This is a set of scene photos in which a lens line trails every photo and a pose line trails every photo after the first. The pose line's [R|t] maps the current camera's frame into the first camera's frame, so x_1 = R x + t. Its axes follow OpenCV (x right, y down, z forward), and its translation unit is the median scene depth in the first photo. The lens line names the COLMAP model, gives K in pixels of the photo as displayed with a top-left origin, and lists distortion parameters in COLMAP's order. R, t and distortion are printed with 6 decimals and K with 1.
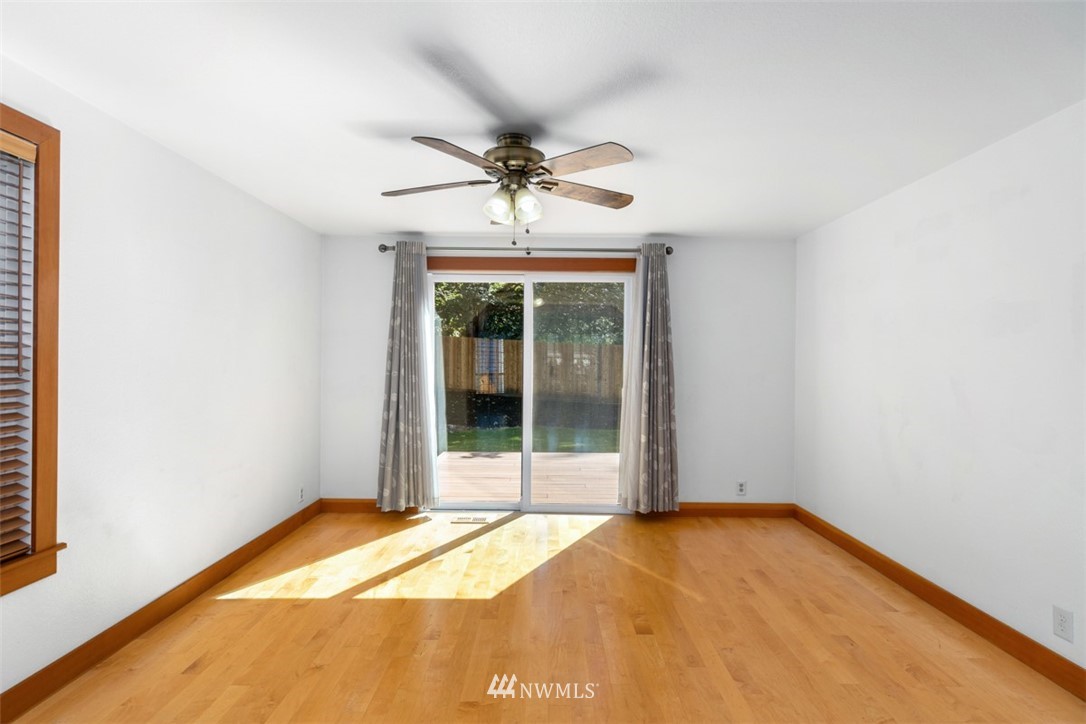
lens RADIAL K [[525.4, 0, 542.3], [0, 525.4, 361.0], [0, 0, 1]] dist [-0.000065, -0.000761]
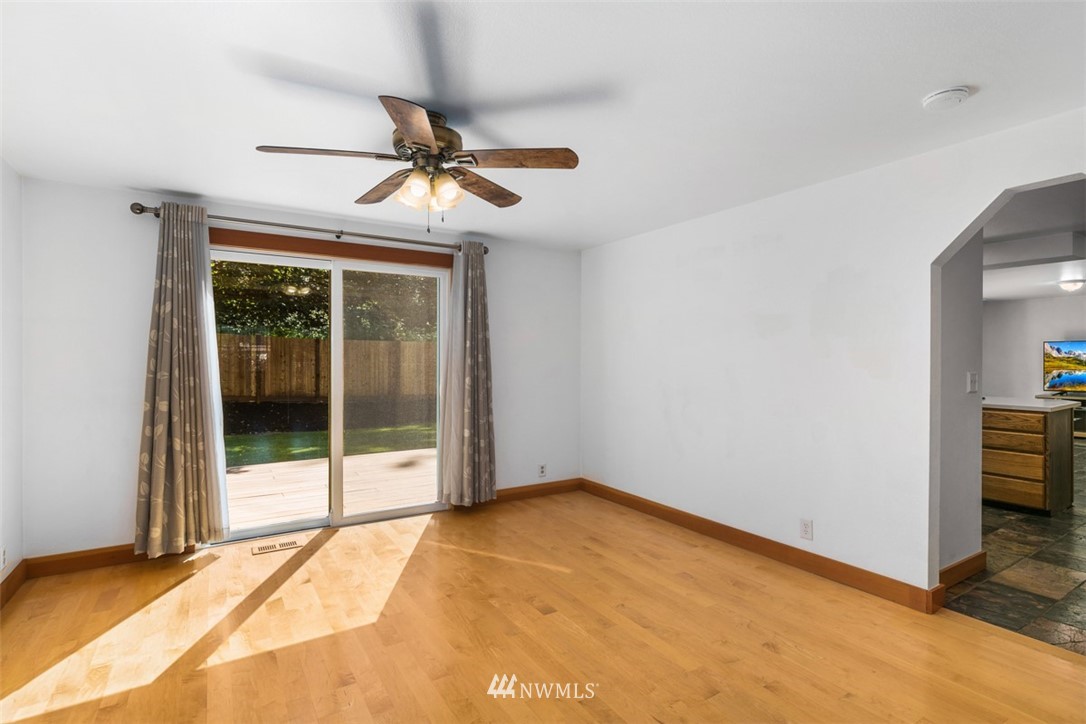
lens RADIAL K [[525.4, 0, 533.6], [0, 525.4, 361.1], [0, 0, 1]] dist [-0.000065, -0.000761]
pose [[0.848019, -0.011470, 0.529842, -0.232948], [0.006251, 0.999913, 0.011641, -0.002490], [-0.529930, -0.006560, 0.848016, 0.069042]]
